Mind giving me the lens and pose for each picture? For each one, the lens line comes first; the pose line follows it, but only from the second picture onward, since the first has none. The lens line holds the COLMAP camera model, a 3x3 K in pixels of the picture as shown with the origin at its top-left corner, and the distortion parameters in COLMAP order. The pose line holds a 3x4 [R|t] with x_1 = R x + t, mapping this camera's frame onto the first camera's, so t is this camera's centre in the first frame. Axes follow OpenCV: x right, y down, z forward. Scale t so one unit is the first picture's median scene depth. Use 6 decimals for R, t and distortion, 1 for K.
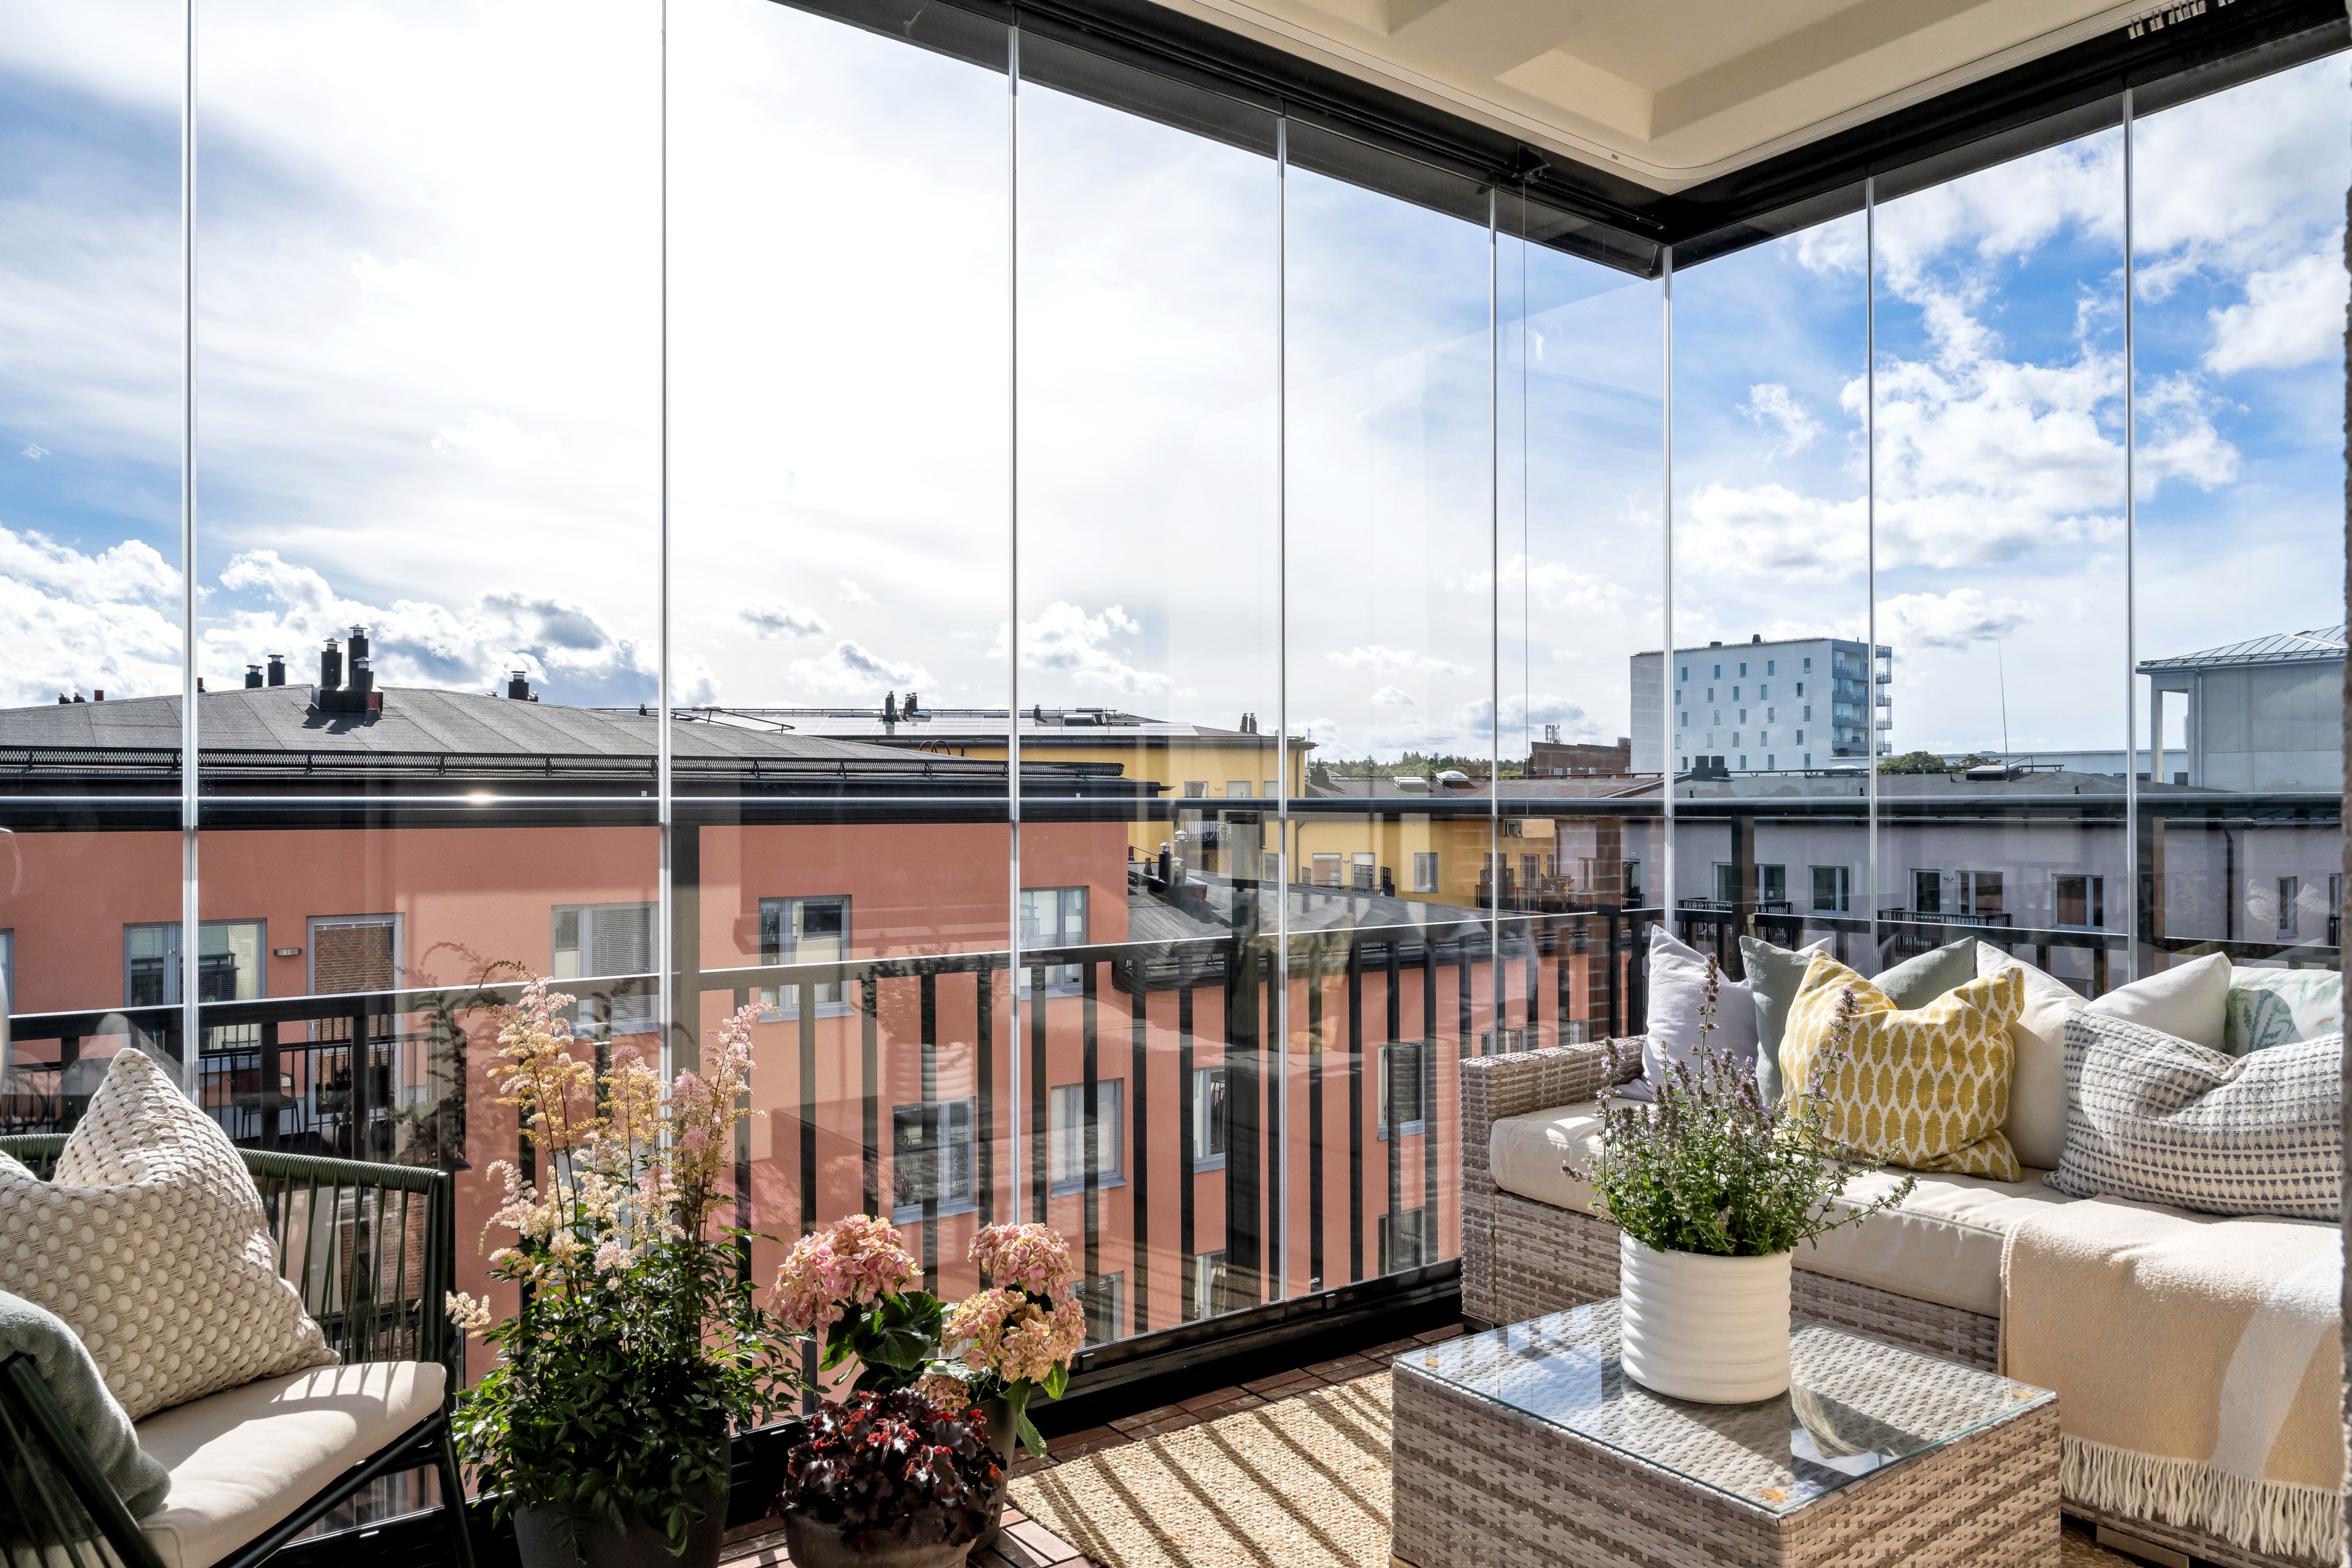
lens RADIAL K [[1572.4, 0, 1176.0], [0, 1572.4, 784.0], [0, 0, 1]] dist [-0.001884, 0.000290]
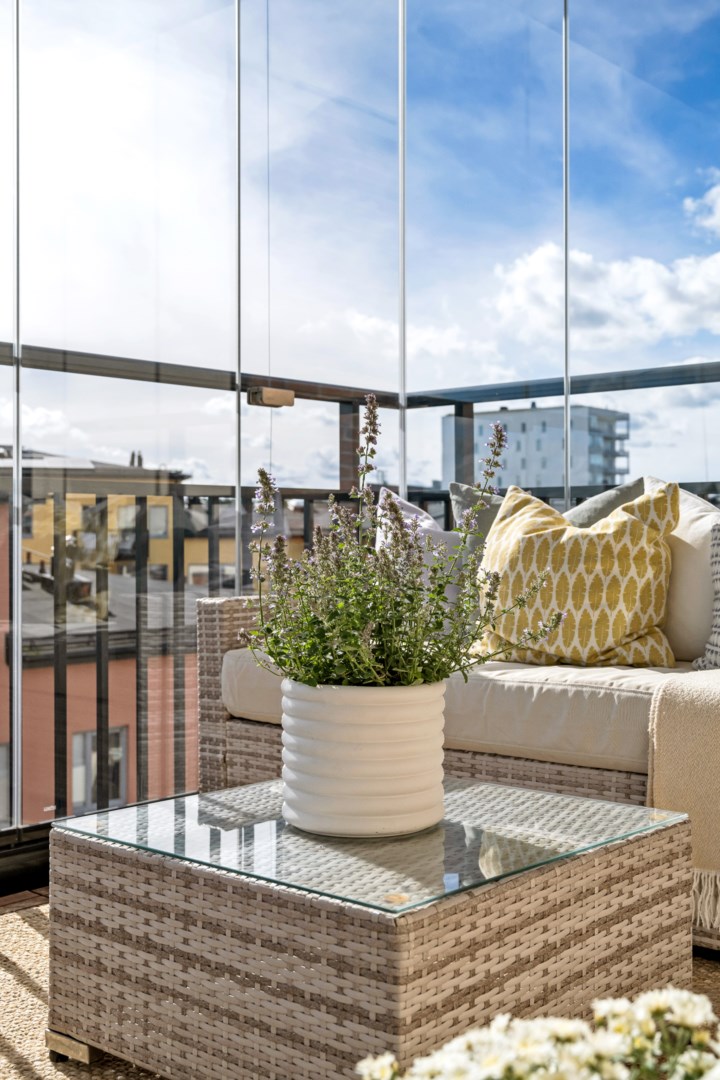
lens RADIAL K [[1233.1, 0, 360.0], [0, 1233.1, 540.0], [0, 0, 1]] dist [0.000513, 0.010620]
pose [[0.978635, 0.001472, 0.205599, 0.139379], [-0.001957, 0.999996, 0.002156, 0.159189], [-0.205595, -0.002512, 0.978634, 0.191269]]
